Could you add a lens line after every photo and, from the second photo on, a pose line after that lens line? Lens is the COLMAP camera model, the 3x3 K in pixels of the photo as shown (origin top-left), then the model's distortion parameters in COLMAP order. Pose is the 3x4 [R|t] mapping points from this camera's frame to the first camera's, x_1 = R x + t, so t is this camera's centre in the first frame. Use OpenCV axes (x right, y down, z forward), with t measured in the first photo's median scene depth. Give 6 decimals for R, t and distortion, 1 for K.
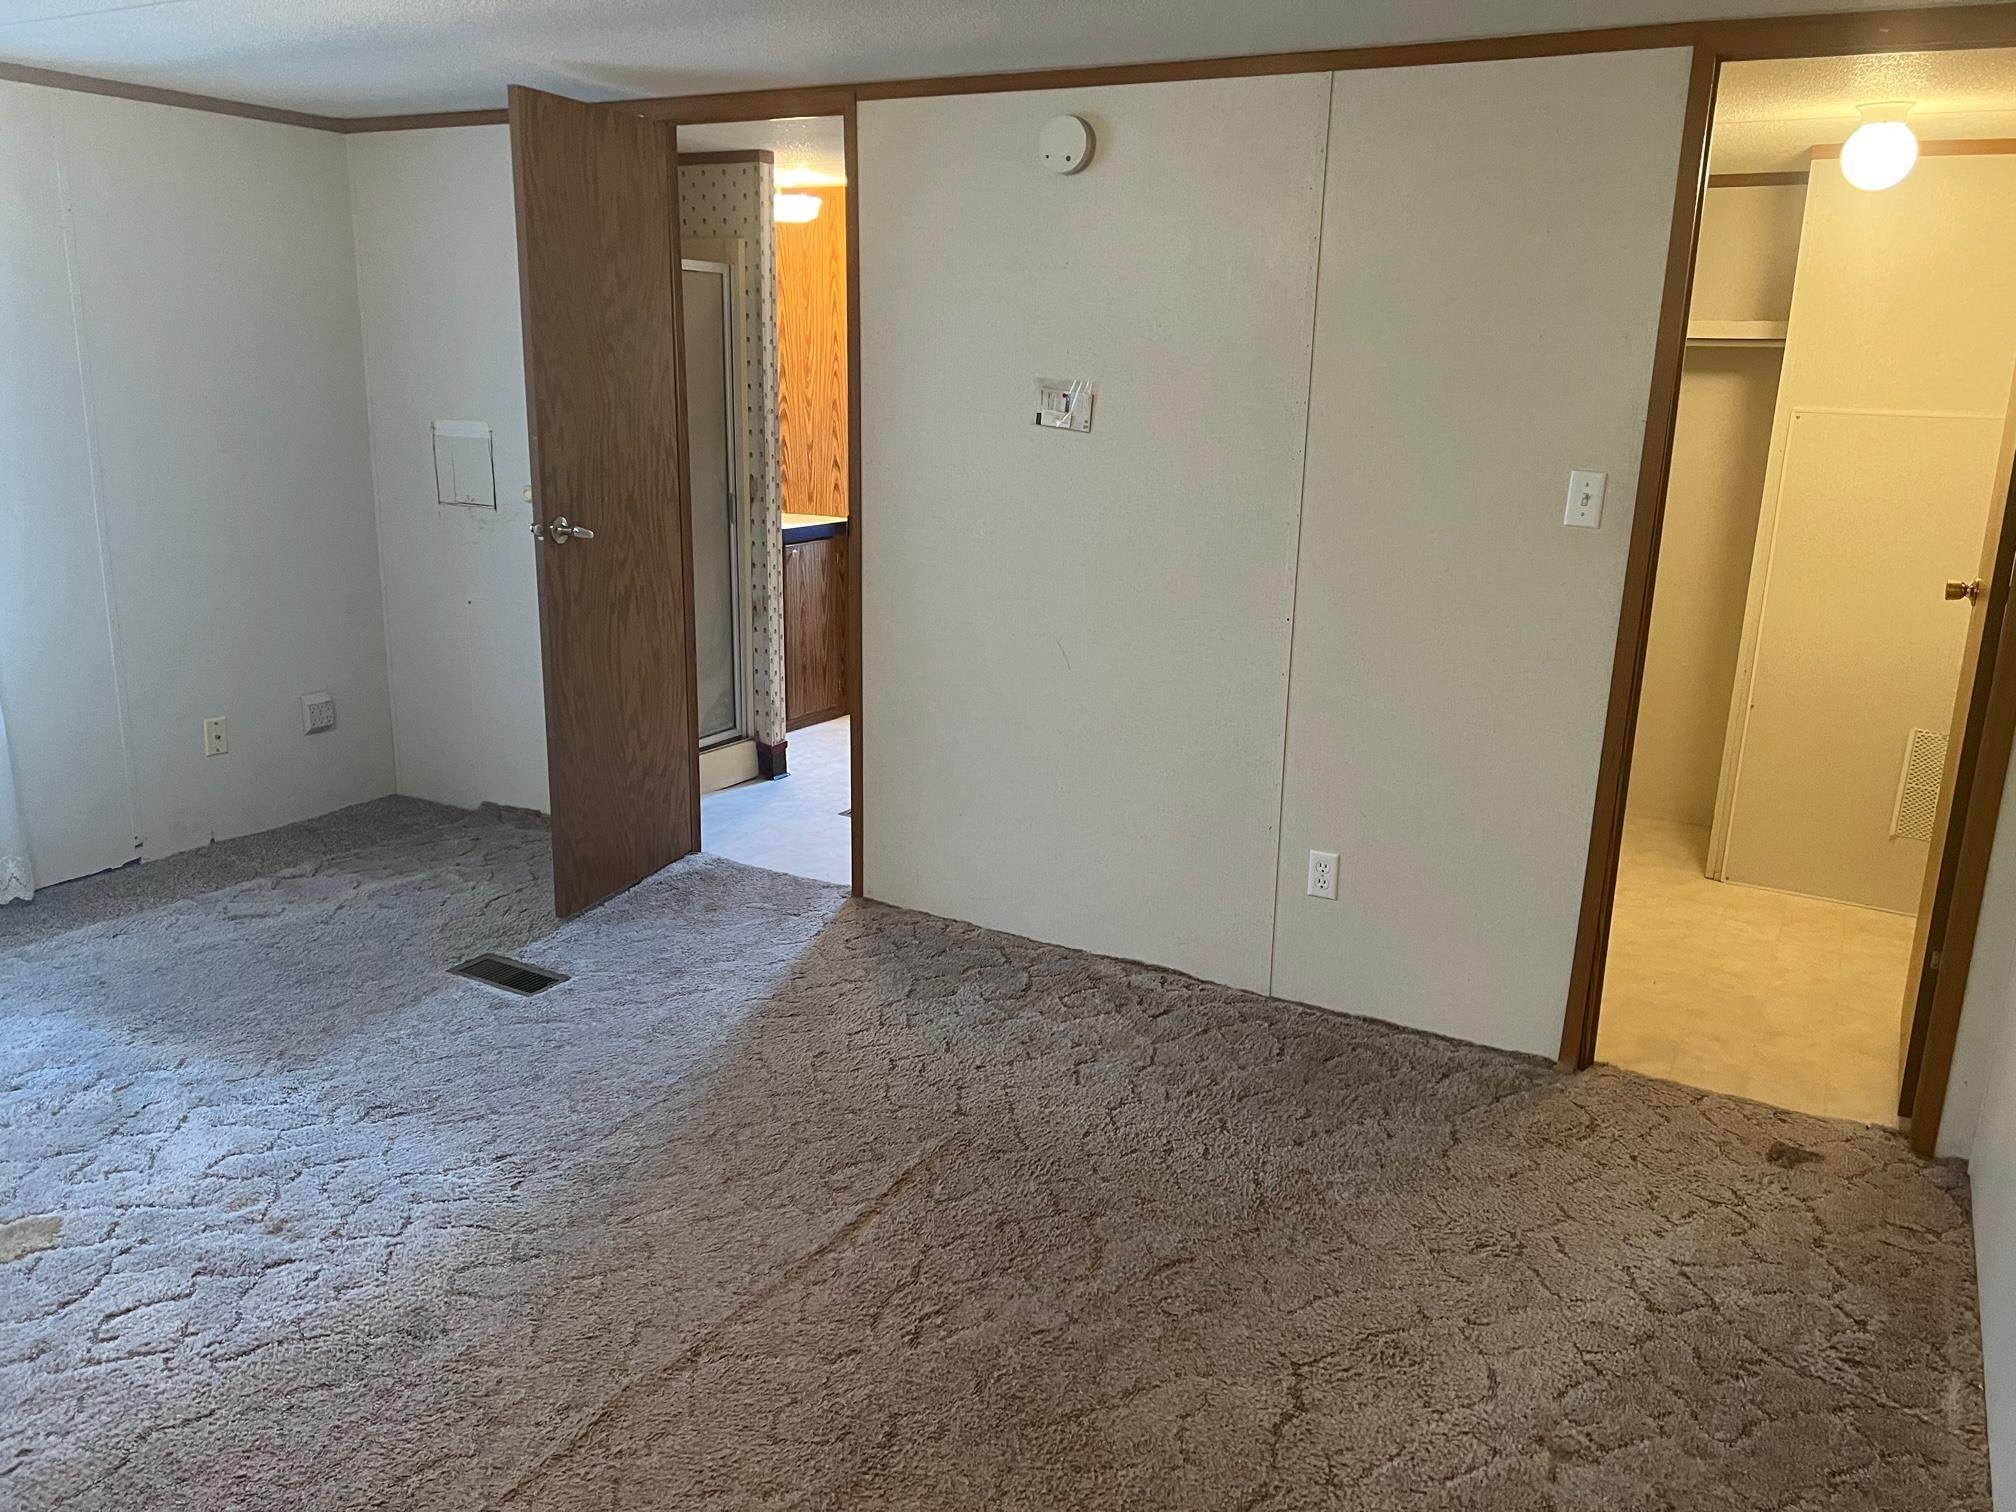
lens RADIAL K [[1512.3, 0, 1004.6], [0, 1512.3, 749.1], [0, 0, 1]] dist [0.052972, -0.049272]
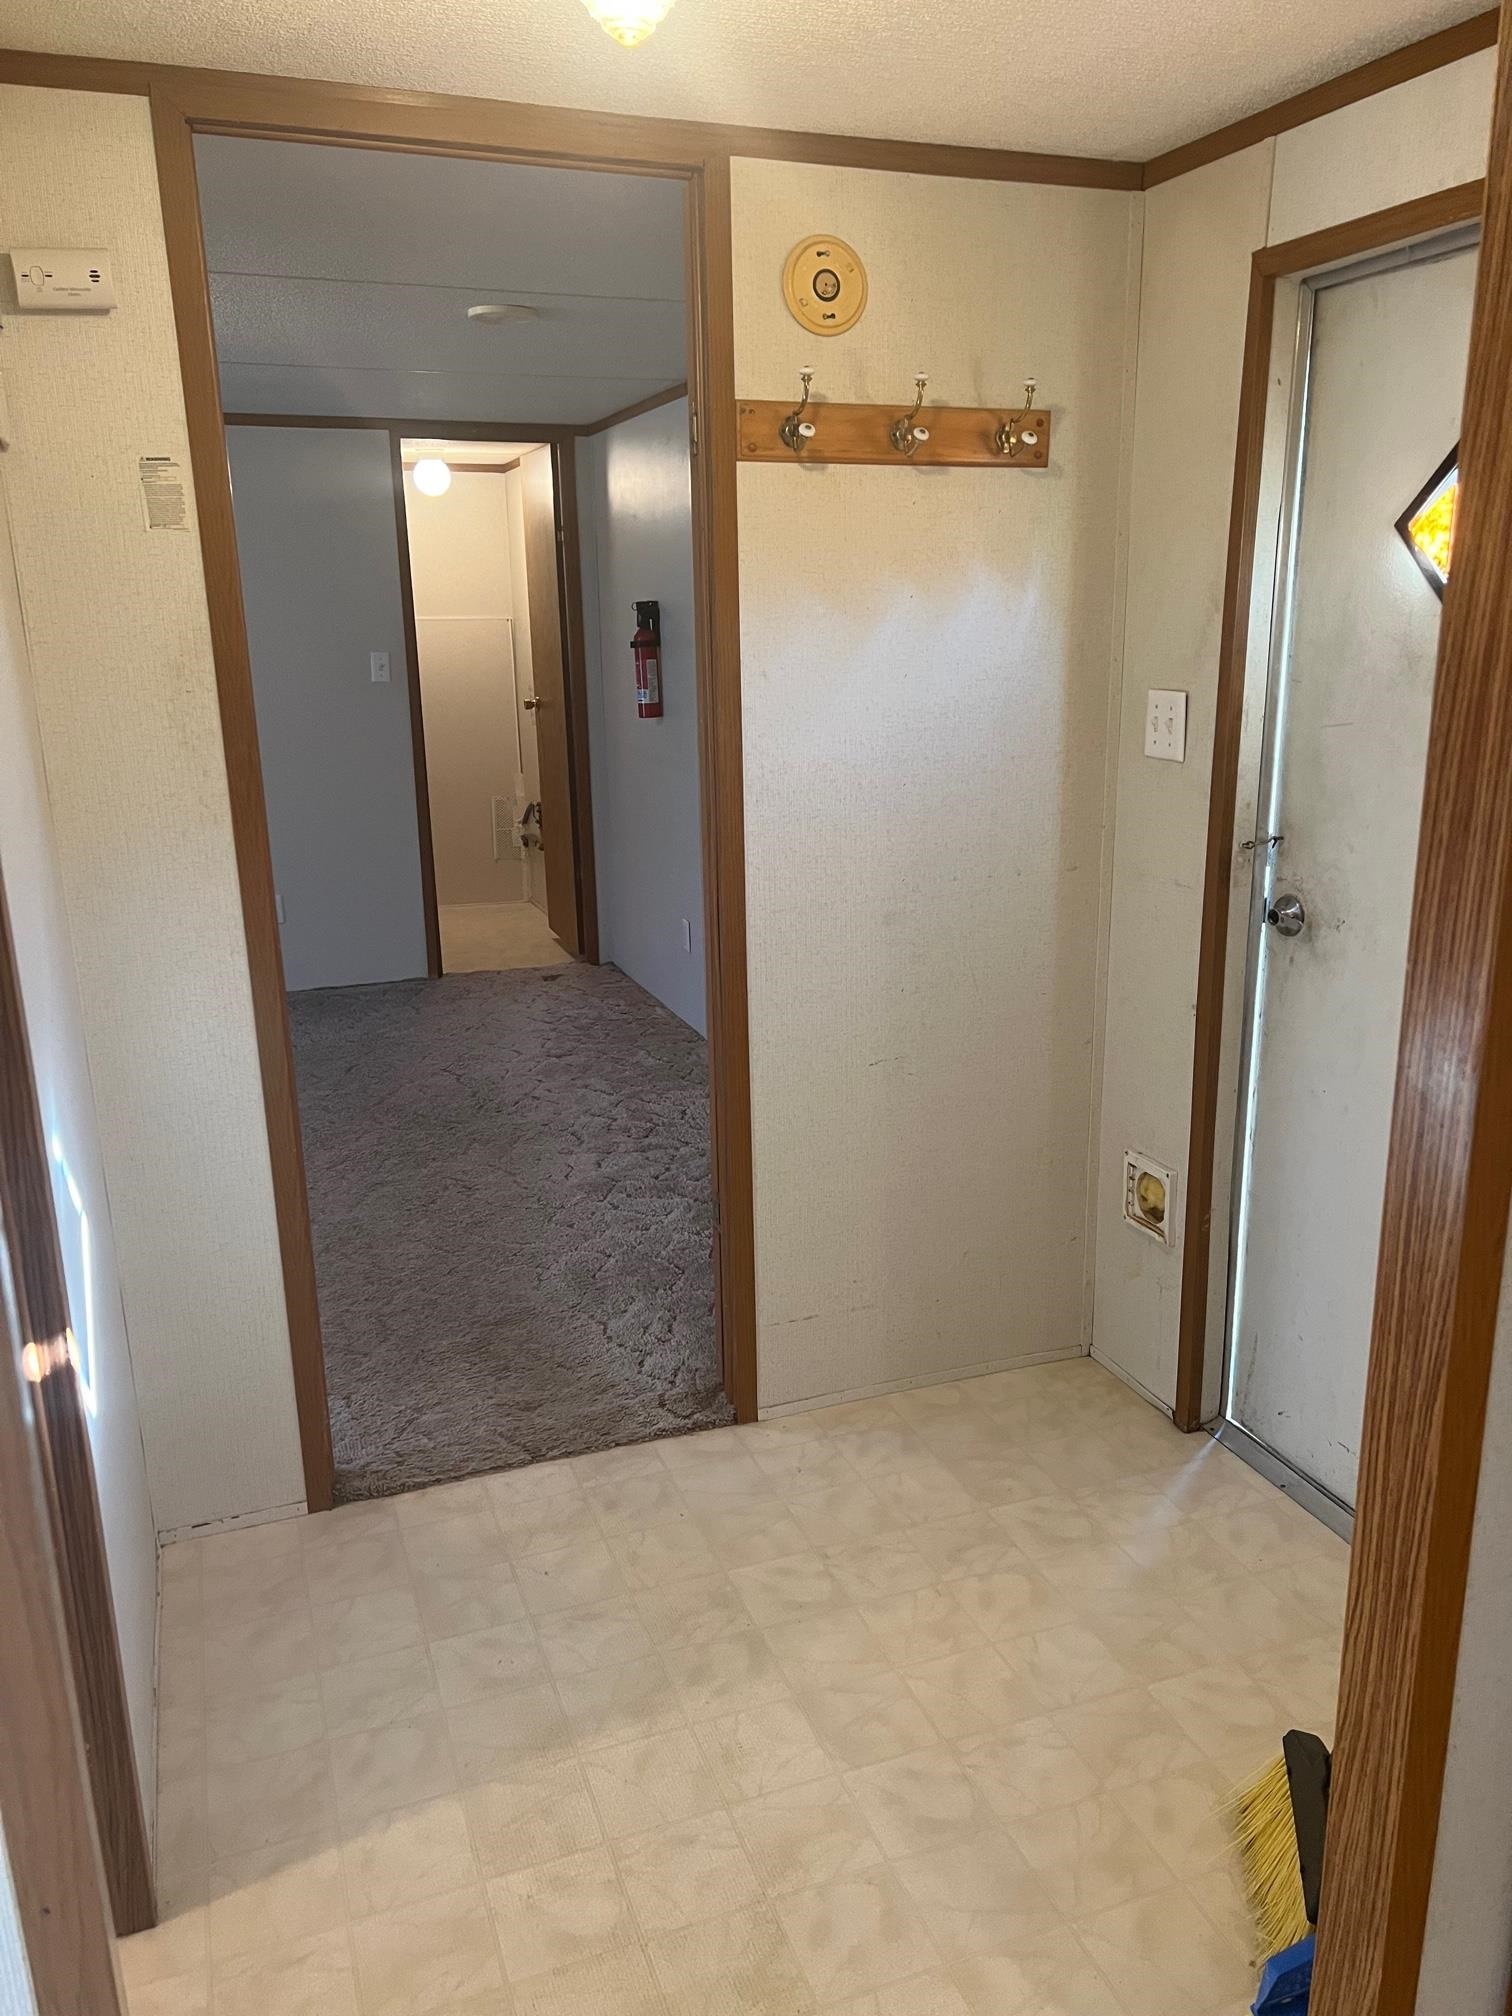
lens RADIAL K [[1512.3, 0, 756.0], [0, 1512.3, 1008.0], [0, 0, 1]] dist [0.052972, -0.049272]
pose [[0.649799, -0.228901, 0.724821, -0.780737], [0.210524, 0.970472, 0.117744, 0.121203], [-0.730370, 0.076082, 0.678801, -0.573343]]
